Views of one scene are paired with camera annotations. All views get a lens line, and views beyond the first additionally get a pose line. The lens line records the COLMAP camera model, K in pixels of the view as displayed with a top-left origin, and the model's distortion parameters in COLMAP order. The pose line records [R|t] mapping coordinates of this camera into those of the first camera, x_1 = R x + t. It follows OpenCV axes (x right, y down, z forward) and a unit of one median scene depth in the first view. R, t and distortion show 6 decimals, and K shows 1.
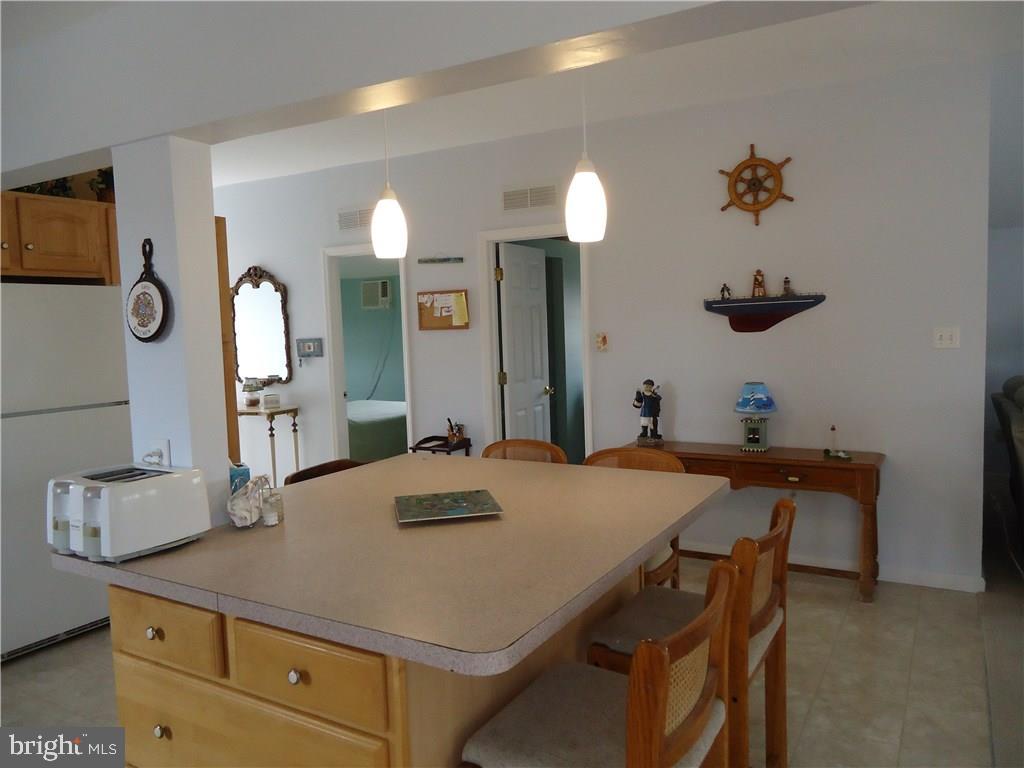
lens RADIAL K [[754.2, 0, 512.2], [0, 754.2, 382.5], [0, 0, 1]] dist [-0.023463, -0.002166]
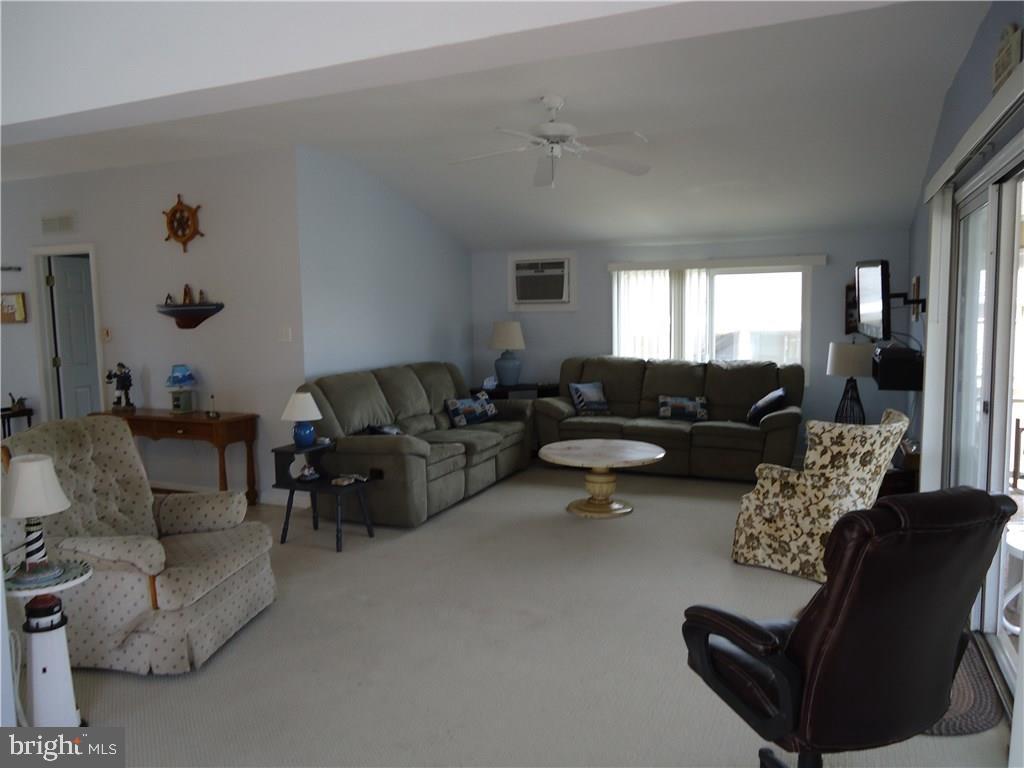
lens RADIAL K [[754.2, 0, 513.0], [0, 754.2, 384.6], [0, 0, 1]] dist [-0.023463, -0.002166]
pose [[0.990064, 0.001591, 0.140611, 0.726688], [-0.004152, 0.999831, 0.017921, 0.008791], [-0.140558, -0.018327, 0.989903, -0.464078]]
